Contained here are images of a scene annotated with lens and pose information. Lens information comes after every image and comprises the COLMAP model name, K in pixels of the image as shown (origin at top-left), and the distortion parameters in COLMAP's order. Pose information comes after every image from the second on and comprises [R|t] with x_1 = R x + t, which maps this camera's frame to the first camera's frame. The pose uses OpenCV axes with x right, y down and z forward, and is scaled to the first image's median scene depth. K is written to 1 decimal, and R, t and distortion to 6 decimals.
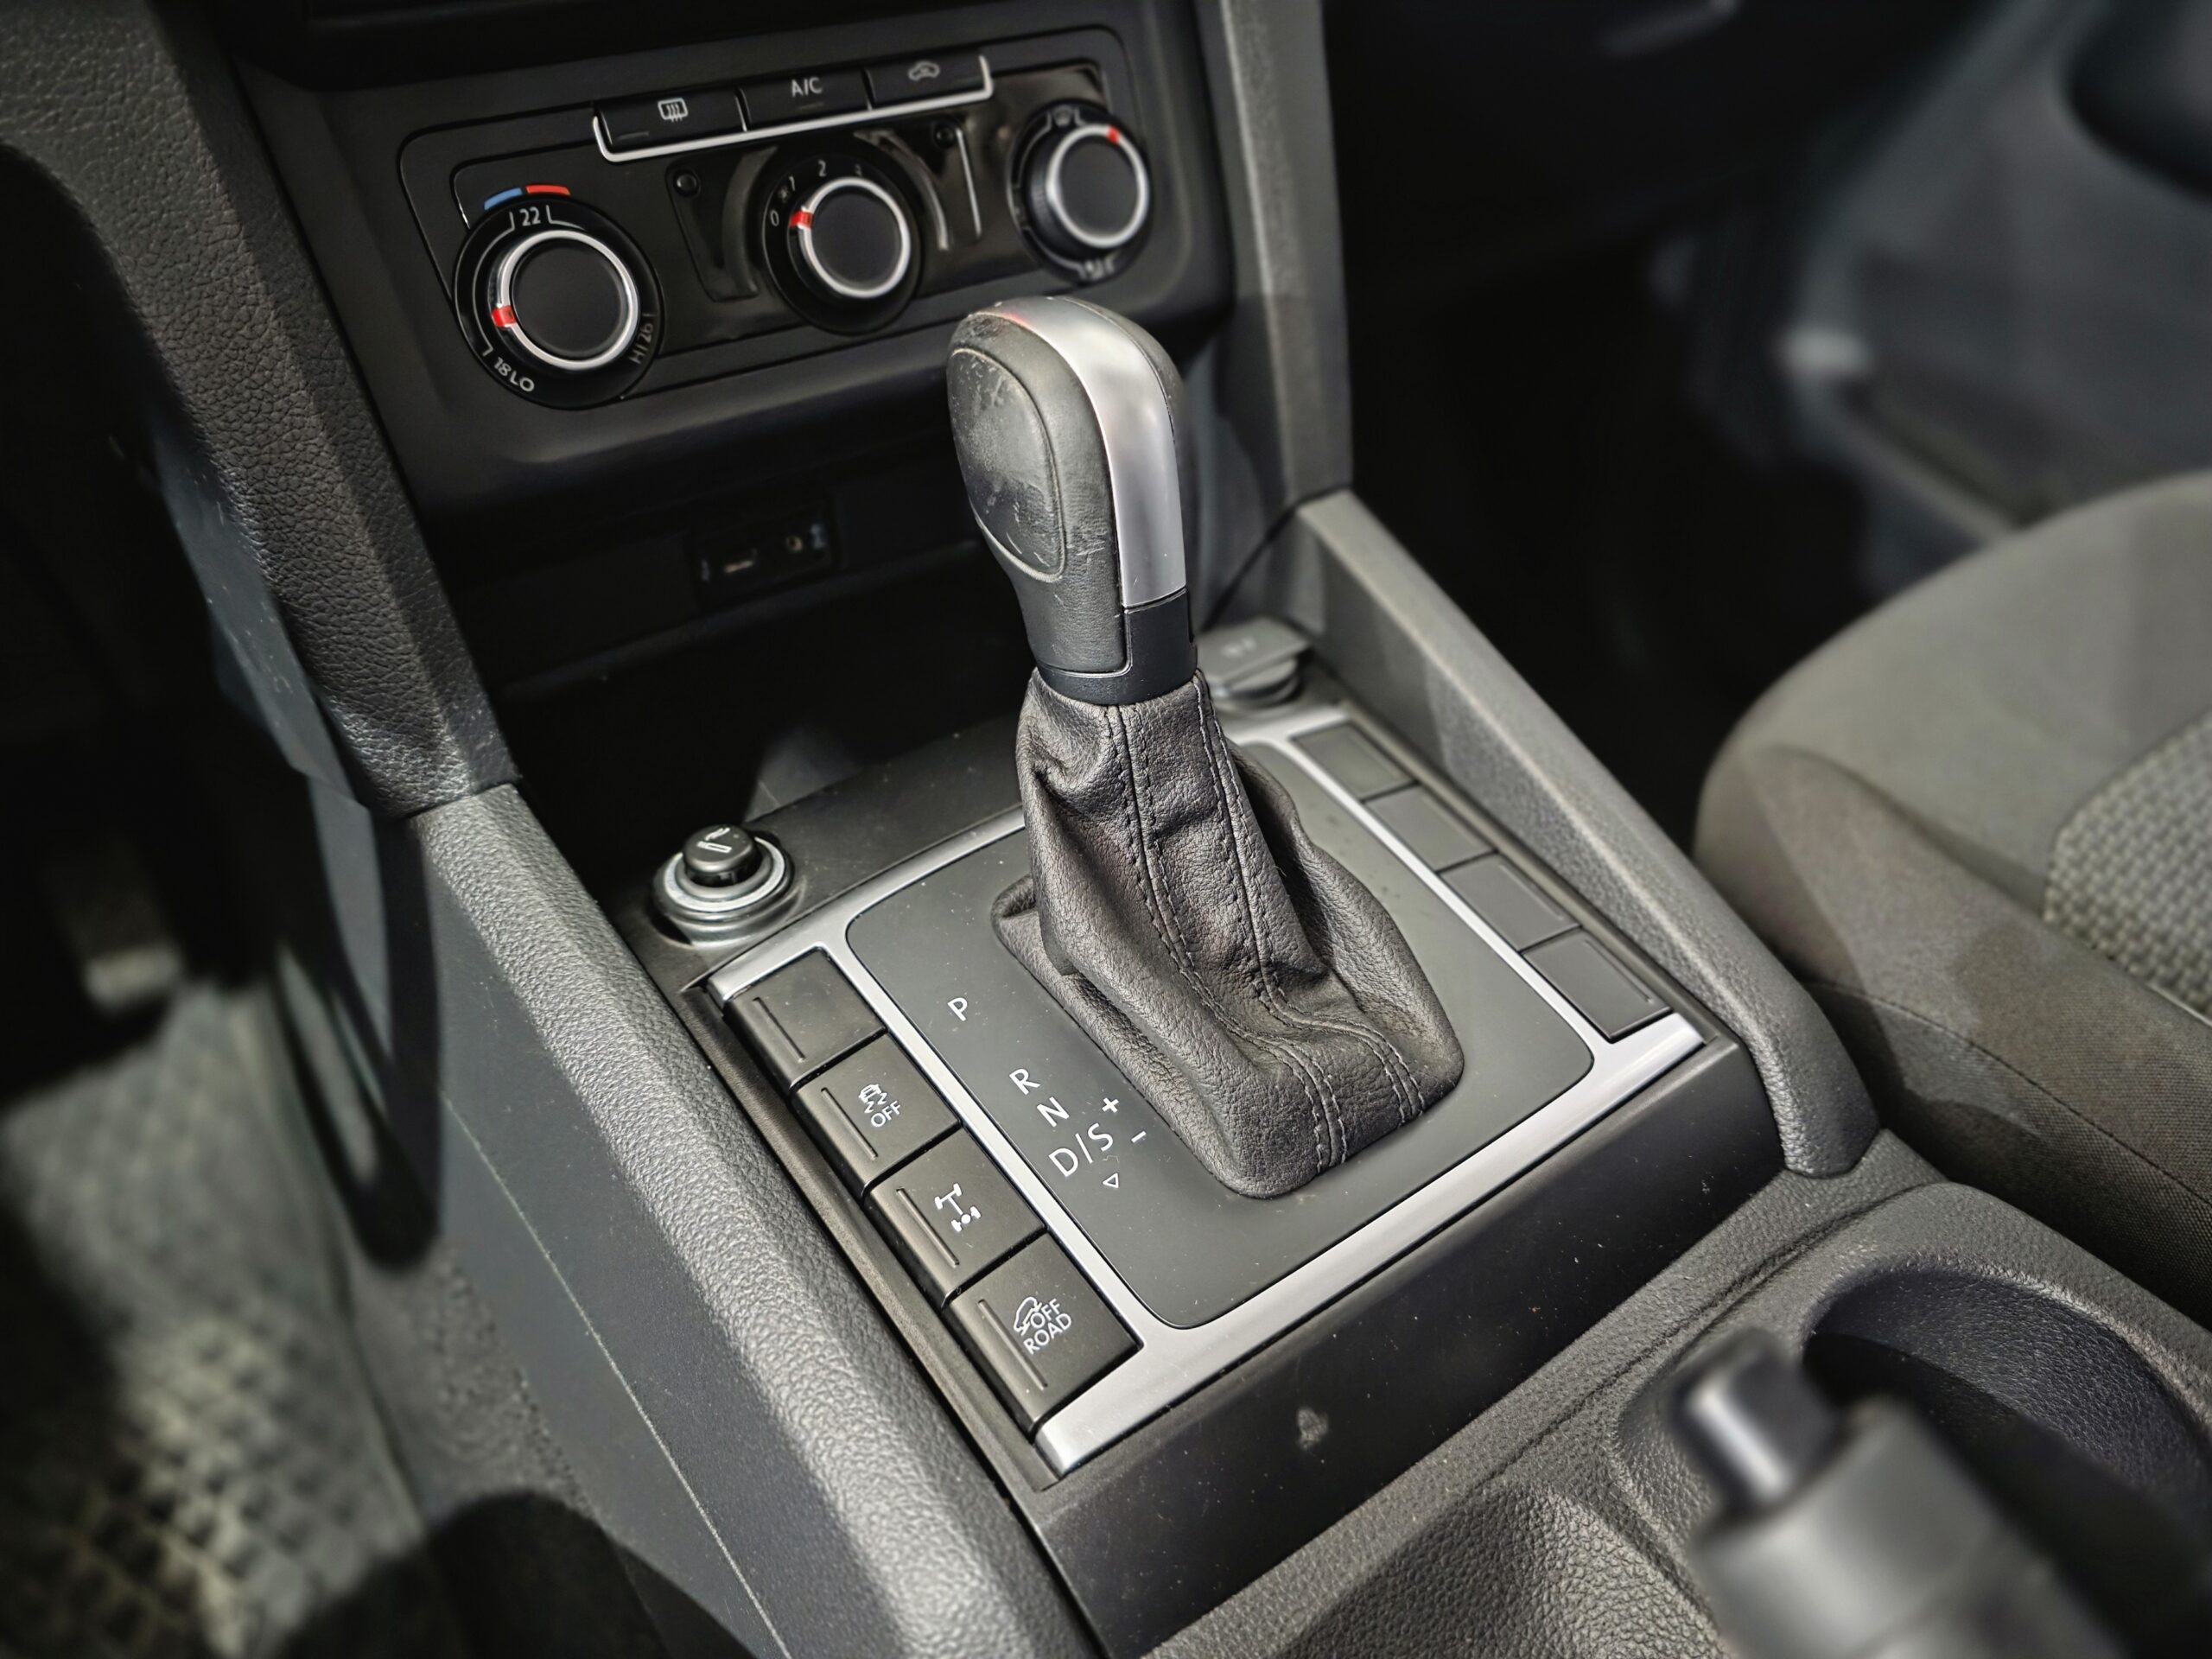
lens RADIAL K [[1507.0, 0, 1113.1], [0, 1507.0, 813.3], [0, 0, 1]] dist [0.046669, -0.043984]
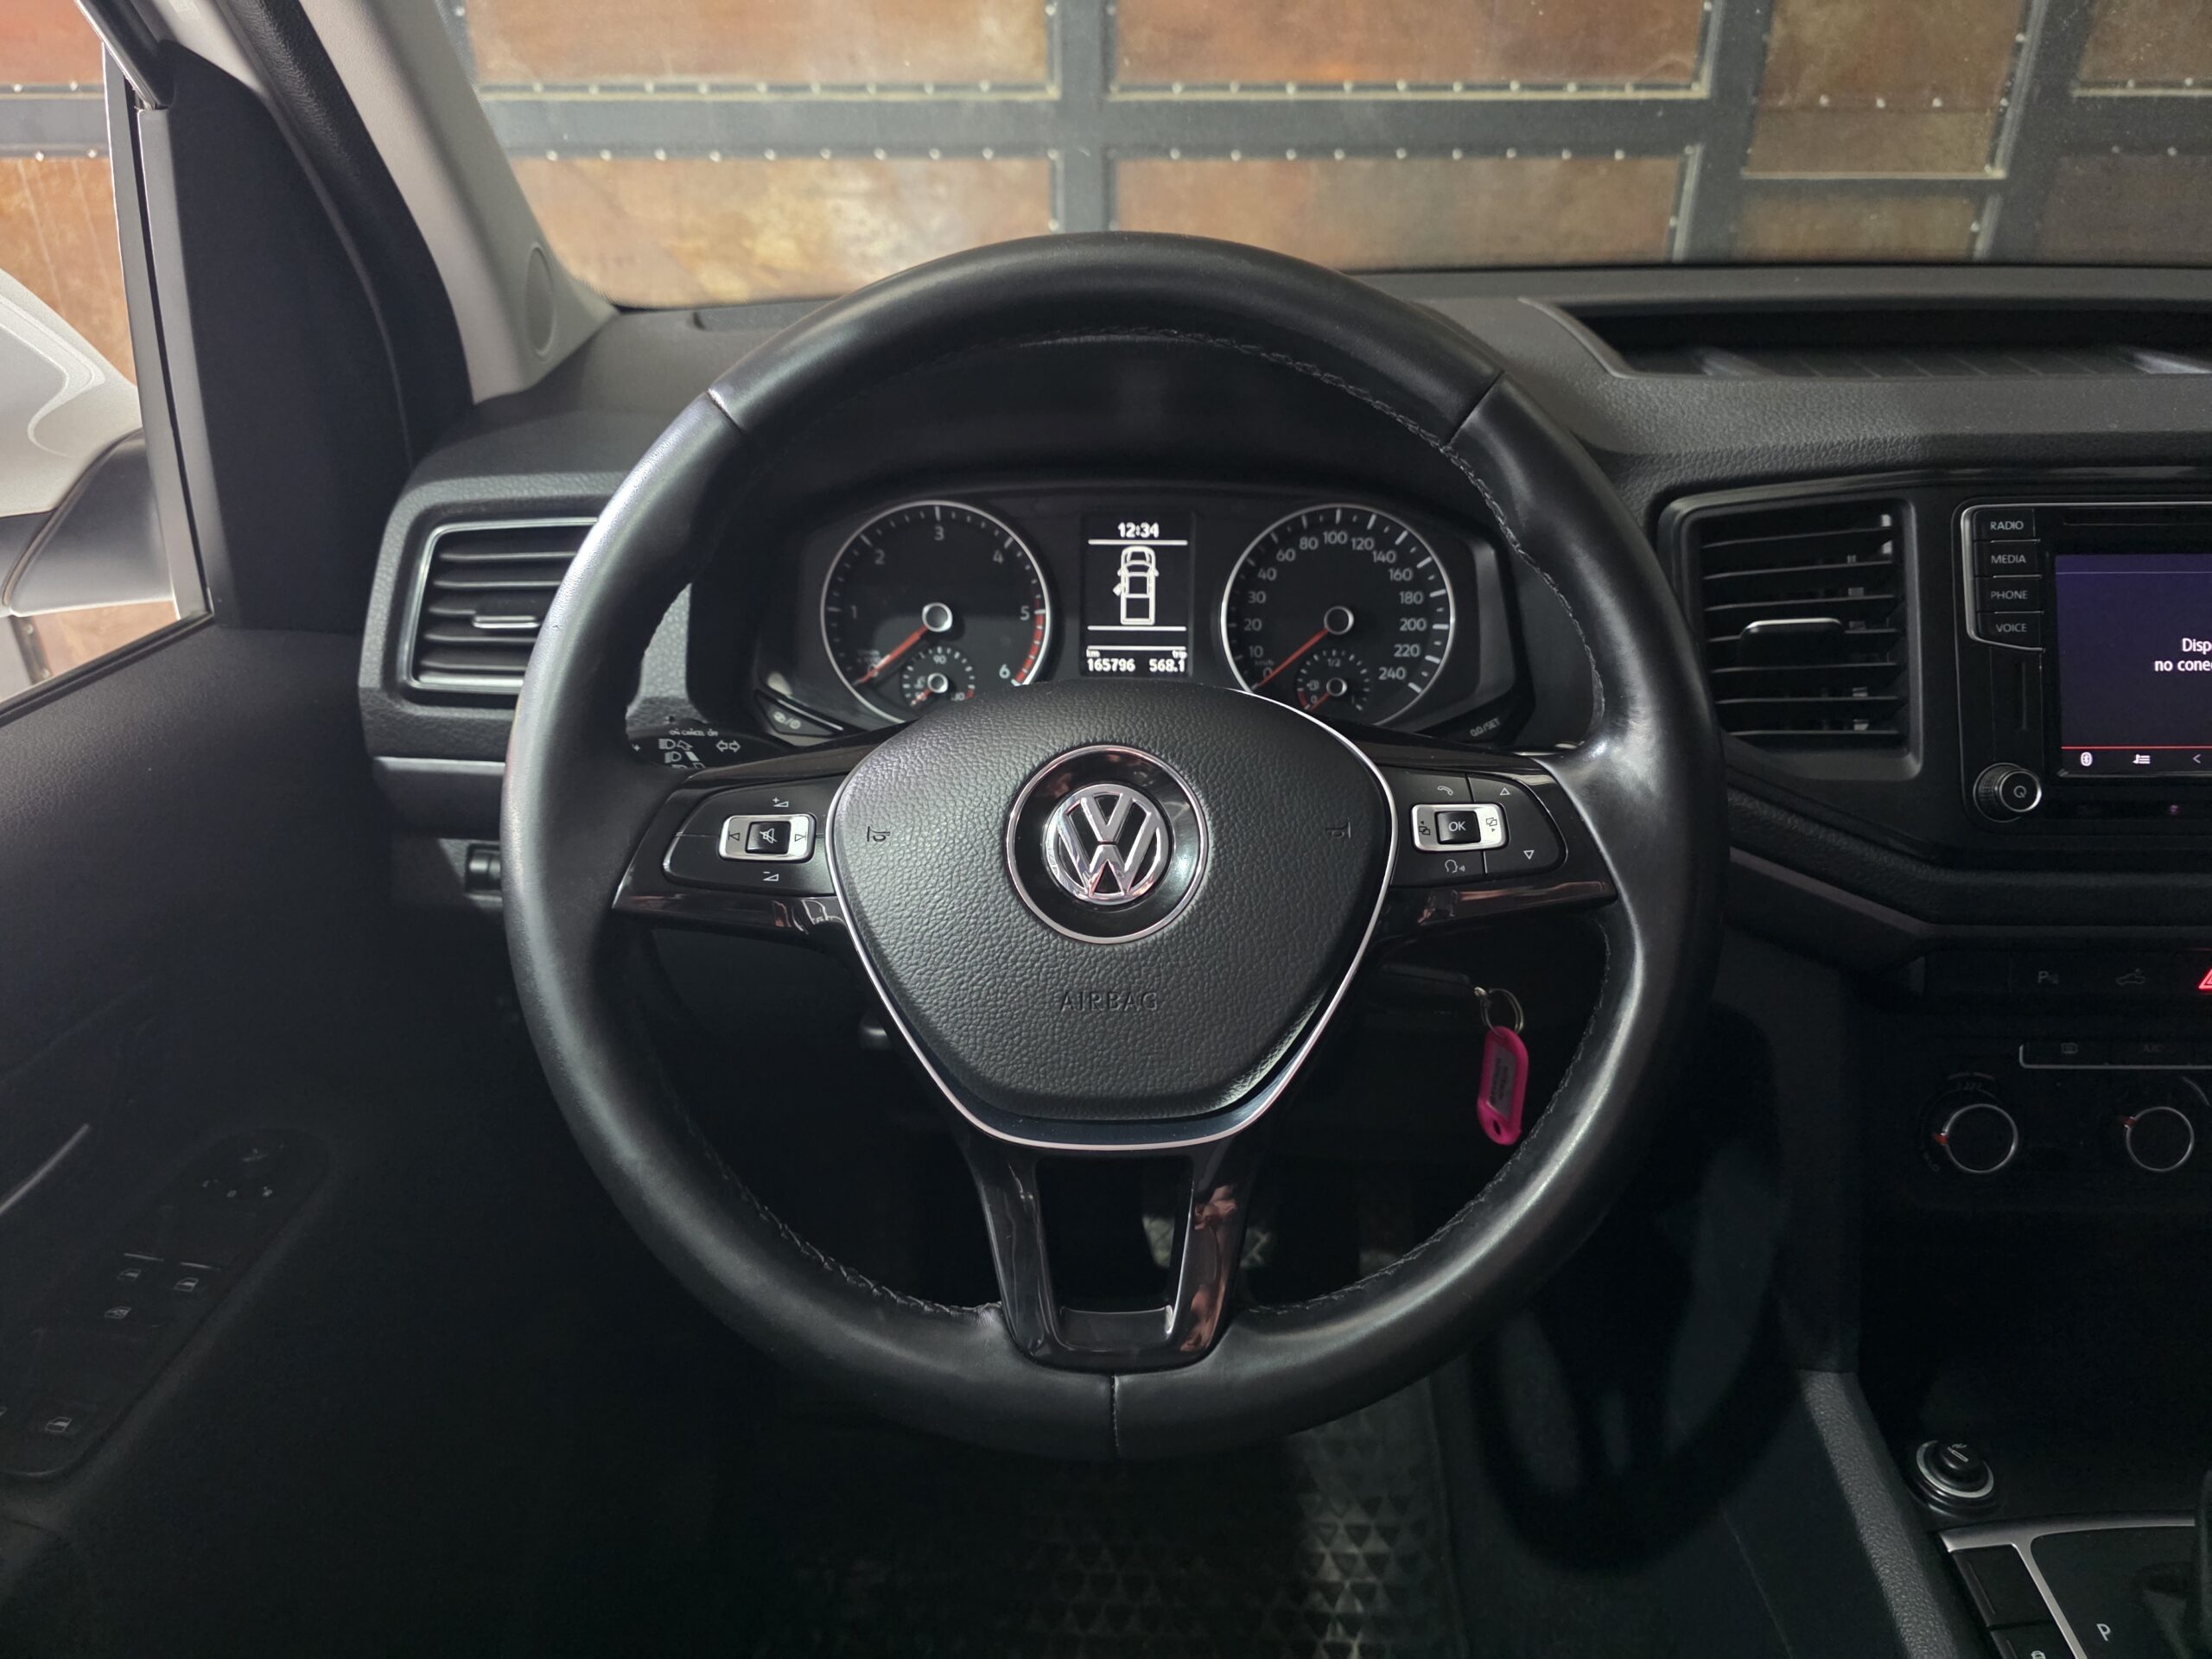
lens RADIAL K [[1507.0, 0, 1113.1], [0, 1507.0, 813.3], [0, 0, 1]] dist [0.046669, -0.043984]
pose [[0.800187, 0.251656, -0.544399, -0.282576], [-0.358468, 0.928413, -0.097724, -0.142510], [0.480834, 0.273346, 0.833115, -1.098213]]
